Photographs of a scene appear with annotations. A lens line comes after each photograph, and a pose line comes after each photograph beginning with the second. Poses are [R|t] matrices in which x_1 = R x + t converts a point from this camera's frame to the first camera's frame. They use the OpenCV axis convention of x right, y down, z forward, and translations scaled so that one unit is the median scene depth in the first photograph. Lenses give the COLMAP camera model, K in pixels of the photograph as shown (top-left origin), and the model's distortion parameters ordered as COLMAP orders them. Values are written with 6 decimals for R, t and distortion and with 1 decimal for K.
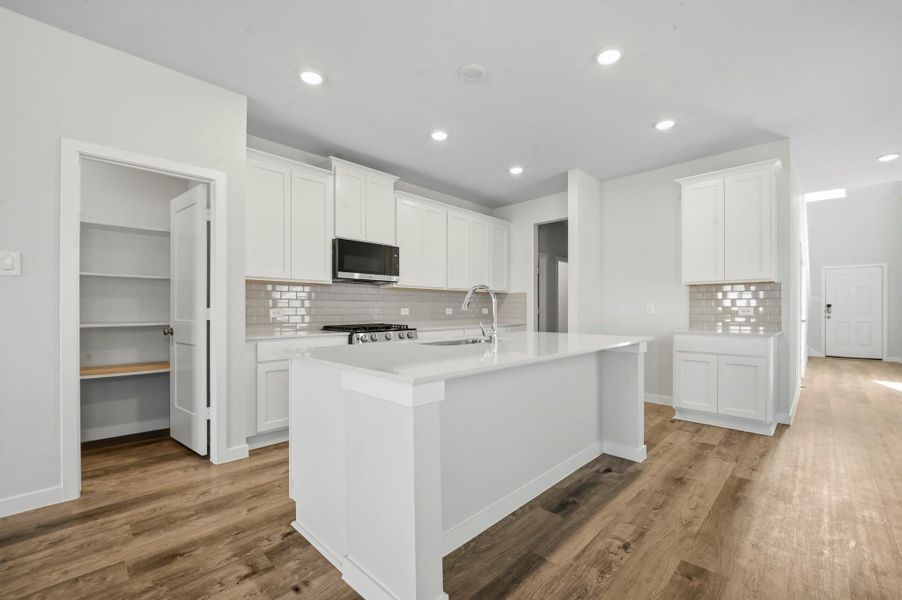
lens RADIAL K [[392.0, 0, 455.0], [0, 392.0, 305.5], [0, 0, 1]] dist [-0.014032, -0.000916]
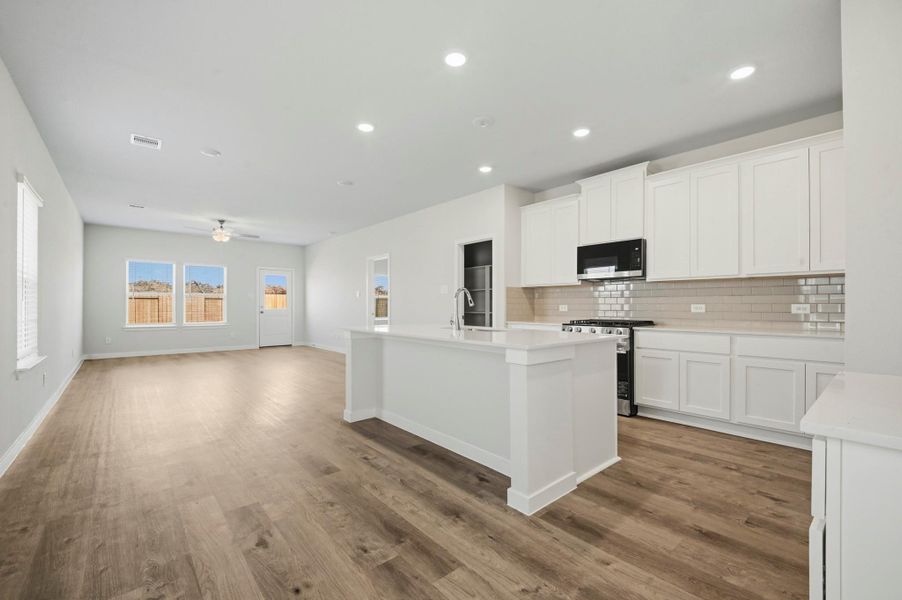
lens RADIAL K [[392.0, 0, 447.3], [0, 392.0, 302.9], [0, 0, 1]] dist [-0.014032, -0.000916]
pose [[-0.120296, -0.006850, -0.992714, 1.047022], [0.003062, 0.999969, -0.007271, 0.010302], [0.992733, -0.003914, -0.120271, 0.815833]]
